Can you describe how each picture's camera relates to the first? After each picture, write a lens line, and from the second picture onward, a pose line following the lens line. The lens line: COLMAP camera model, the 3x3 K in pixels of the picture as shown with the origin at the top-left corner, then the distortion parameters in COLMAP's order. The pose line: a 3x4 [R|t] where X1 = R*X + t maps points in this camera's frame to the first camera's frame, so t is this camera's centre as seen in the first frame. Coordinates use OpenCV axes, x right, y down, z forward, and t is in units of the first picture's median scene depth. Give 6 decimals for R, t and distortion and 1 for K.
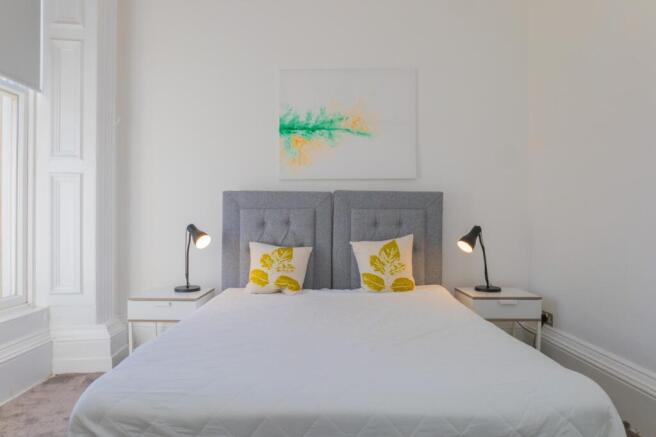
lens RADIAL K [[458.0, 0, 328.0], [0, 458.0, 218.5], [0, 0, 1]] dist [-0.034508, 0.001606]
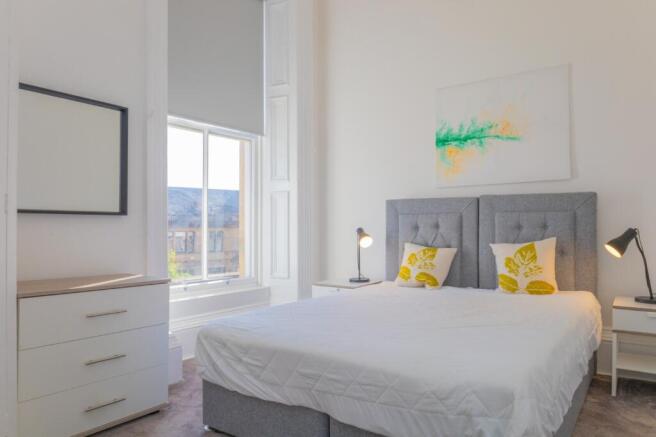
lens RADIAL K [[458.0, 0, 328.0], [0, 458.0, 218.5], [0, 0, 1]] dist [-0.034508, 0.001606]
pose [[0.817358, -0.016013, -0.575908, 0.339831], [0.009111, 0.999848, -0.014870, 0.004668], [0.576059, 0.006907, 0.817379, -0.067197]]
